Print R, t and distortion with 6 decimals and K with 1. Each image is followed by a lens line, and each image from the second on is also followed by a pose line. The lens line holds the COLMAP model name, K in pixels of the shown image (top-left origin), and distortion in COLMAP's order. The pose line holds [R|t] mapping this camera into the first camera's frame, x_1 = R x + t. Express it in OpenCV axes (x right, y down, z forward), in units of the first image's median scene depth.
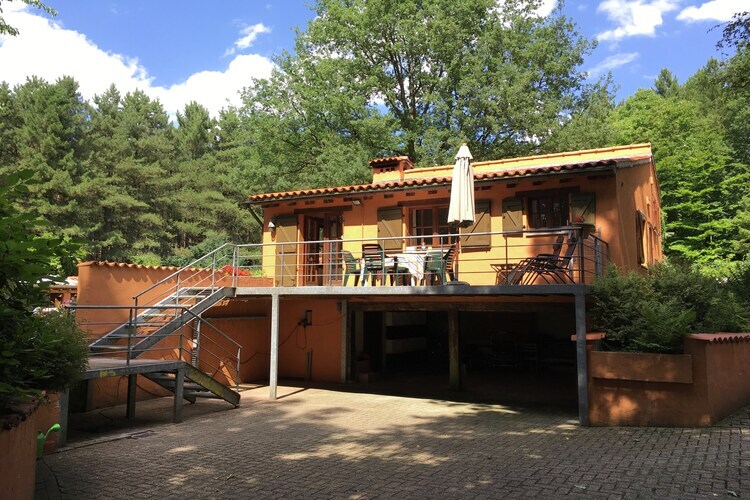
lens RADIAL K [[565.1, 0, 375.0], [0, 565.1, 250.0], [0, 0, 1]] dist [-0.000240, -0.001094]
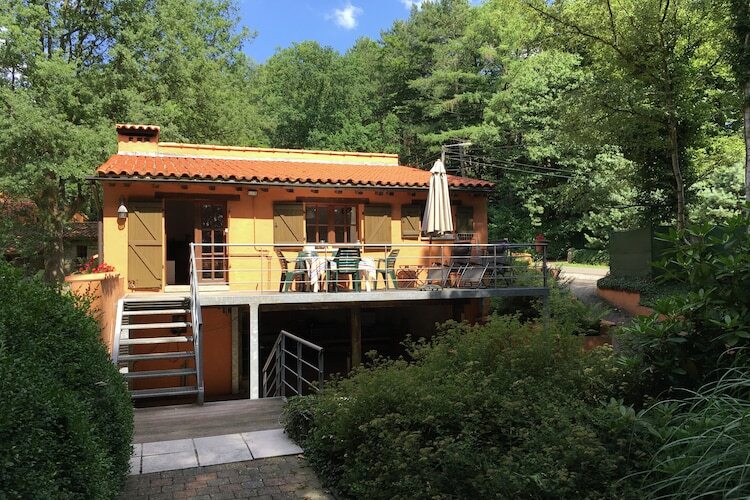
lens RADIAL K [[565.1, 0, 375.0], [0, 565.1, 250.0], [0, 0, 1]] dist [-0.000240, -0.001094]
pose [[0.709635, 0.007143, 0.704533, -0.486849], [-0.044695, 0.998391, 0.034896, -0.031278], [-0.703150, -0.056253, 0.708812, 0.200267]]
